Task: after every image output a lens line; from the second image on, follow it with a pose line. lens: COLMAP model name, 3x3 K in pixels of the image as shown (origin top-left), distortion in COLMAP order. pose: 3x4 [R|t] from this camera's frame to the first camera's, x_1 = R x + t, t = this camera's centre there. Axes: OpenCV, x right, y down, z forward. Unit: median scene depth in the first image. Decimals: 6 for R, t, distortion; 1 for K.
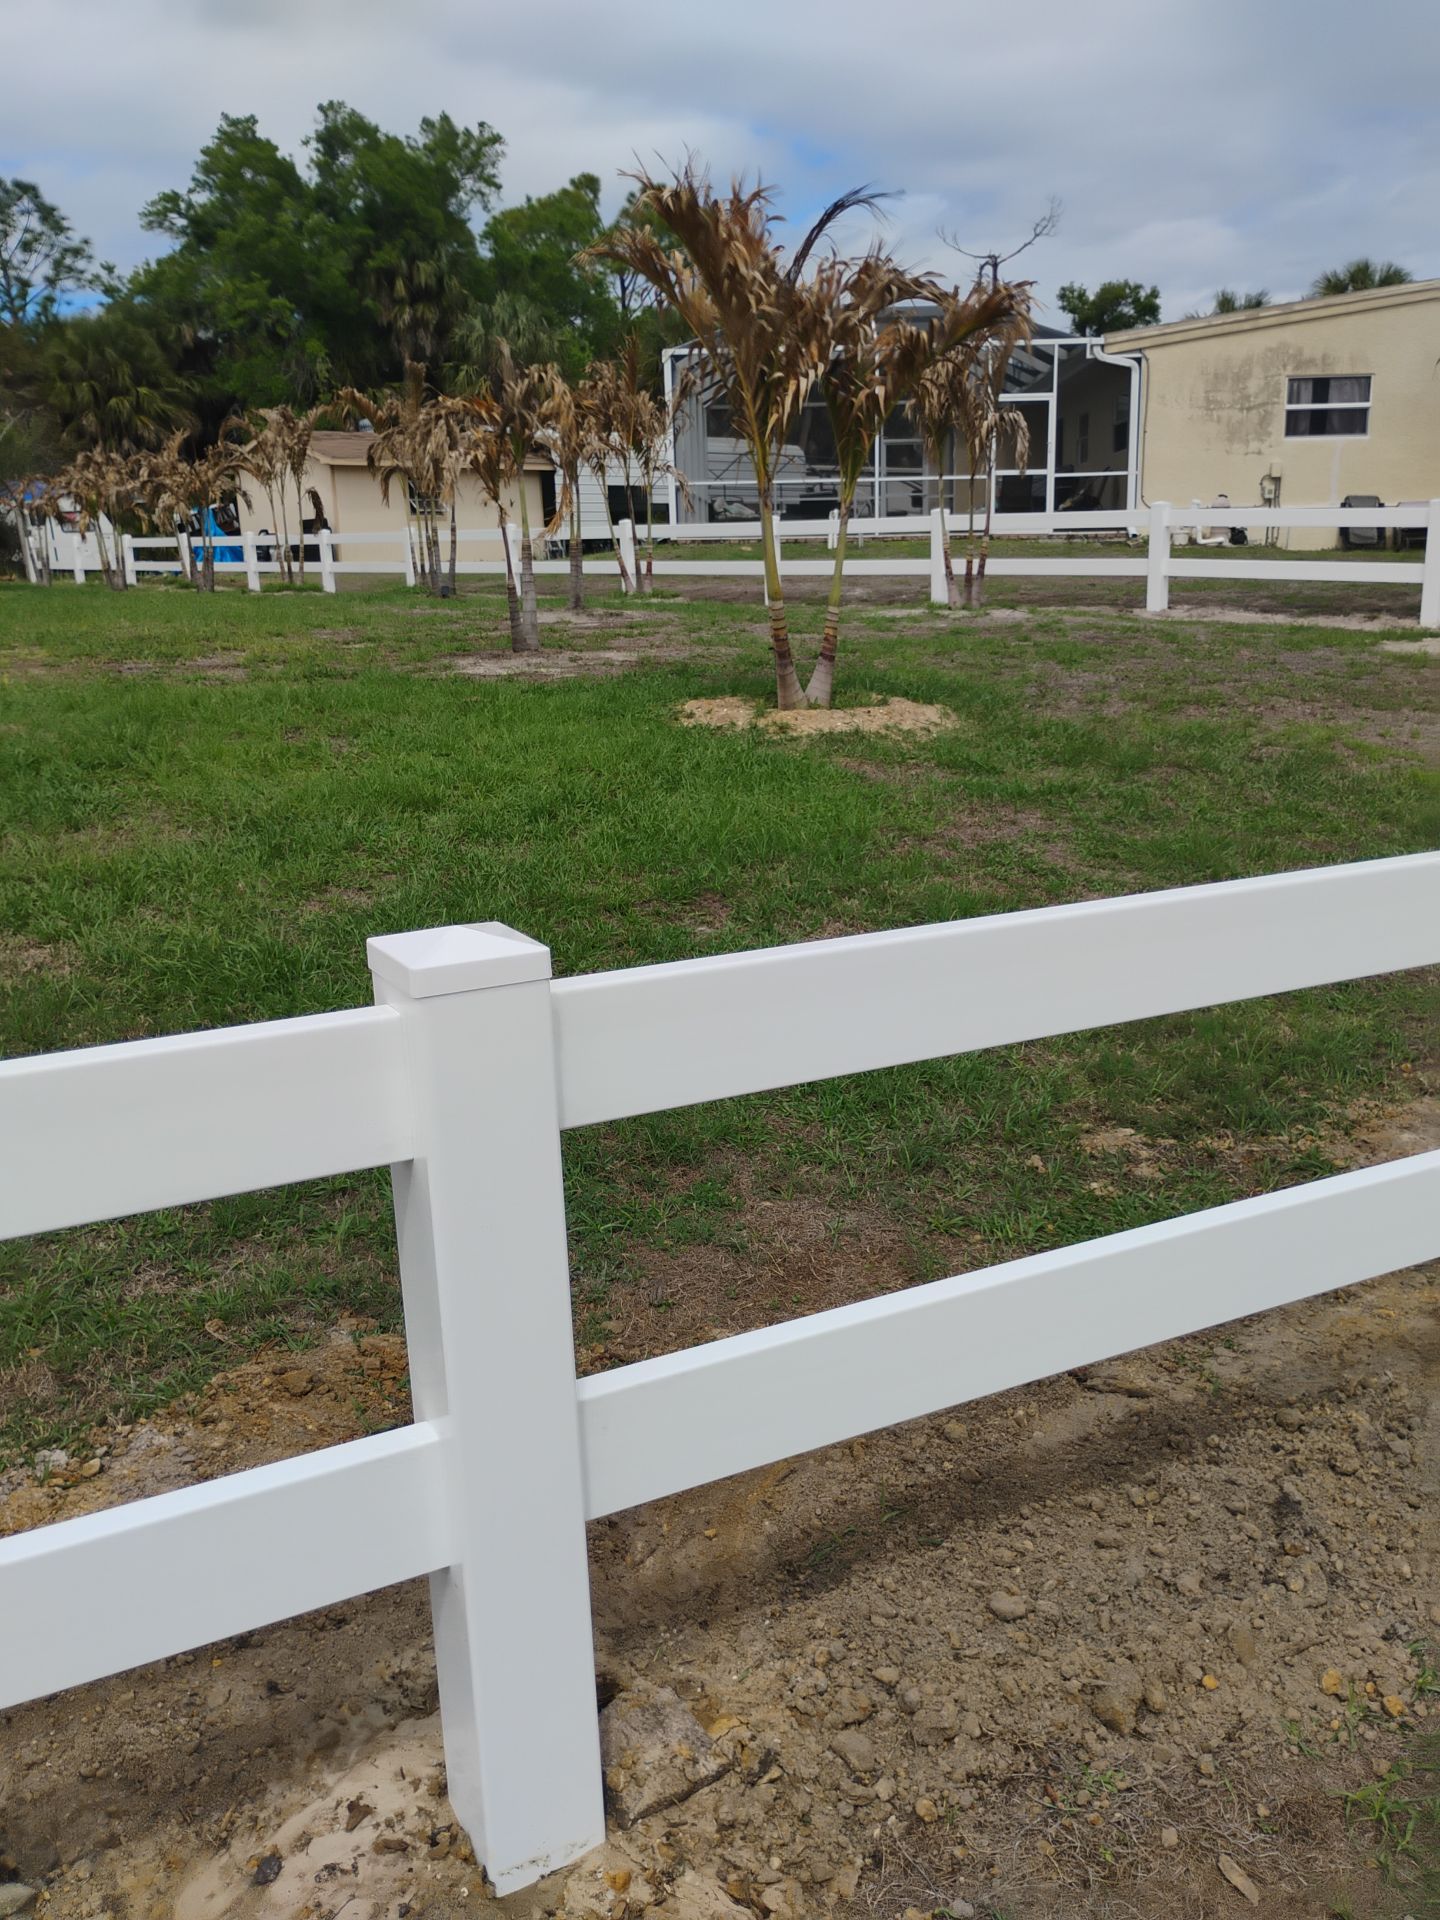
lens RADIAL K [[1574.9, 0, 725.5], [0, 1574.9, 957.6], [0, 0, 1]] dist [0.079896, -0.120806]
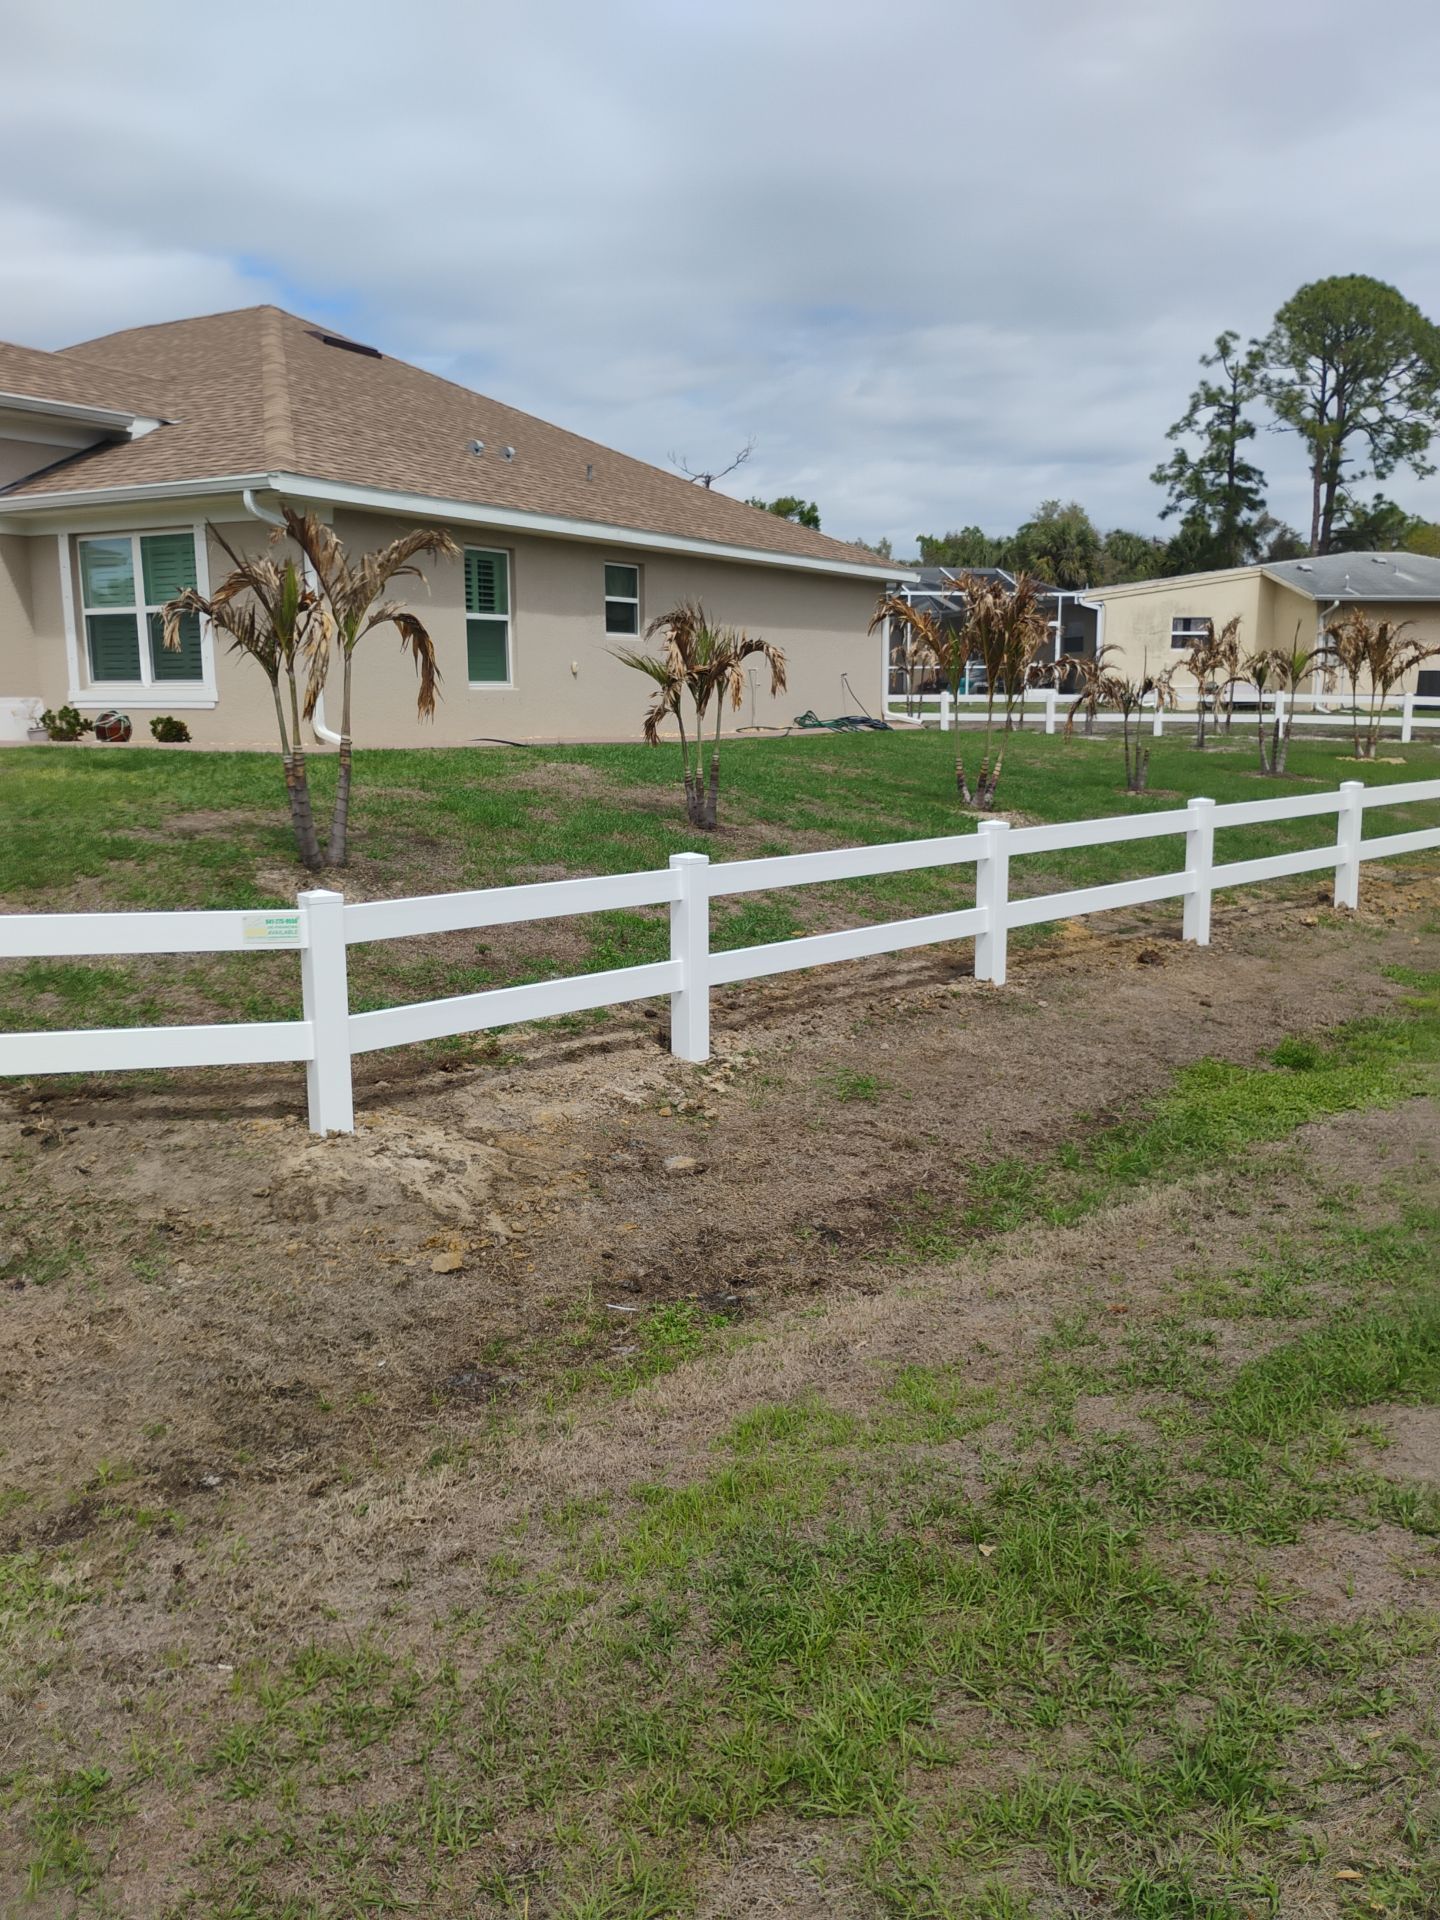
lens RADIAL K [[1574.9, 0, 725.5], [0, 1574.9, 957.6], [0, 0, 1]] dist [0.079896, -0.120806]
pose [[0.949651, -0.039029, 0.310868, -0.708546], [0.064495, 0.995313, -0.072061, 0.122557], [-0.306599, 0.088483, 0.947717, -0.531433]]
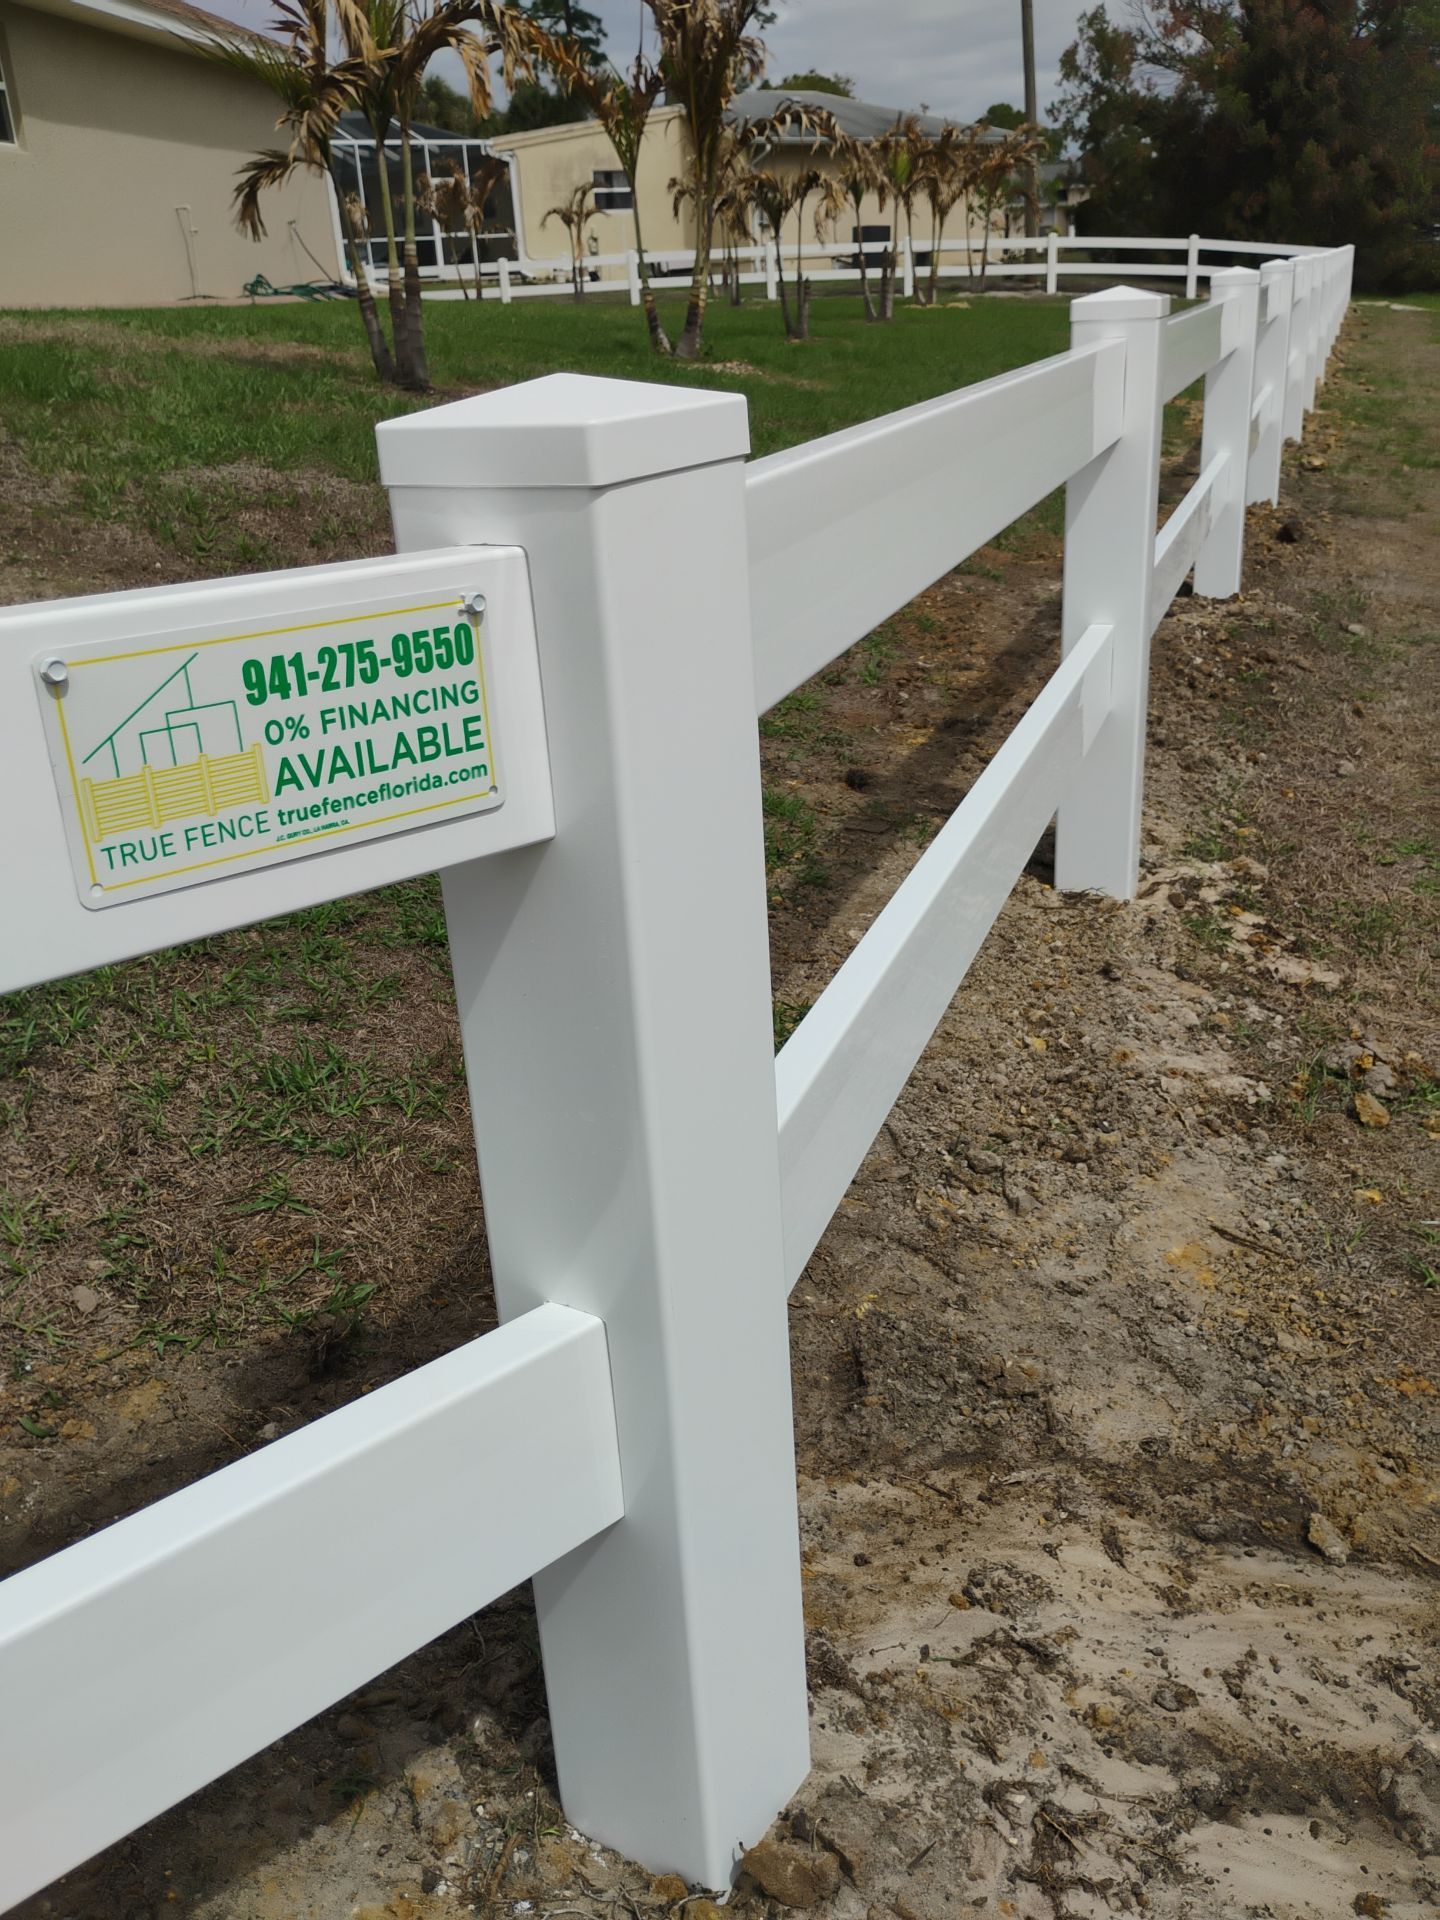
lens RADIAL K [[1574.9, 0, 725.5], [0, 1574.9, 957.6], [0, 0, 1]] dist [0.079896, -0.120806]
pose [[0.744301, -0.282385, 0.605207, -0.711192], [0.203889, 0.959025, 0.196725, 0.096287], [-0.635960, -0.023028, 0.771378, -0.310067]]
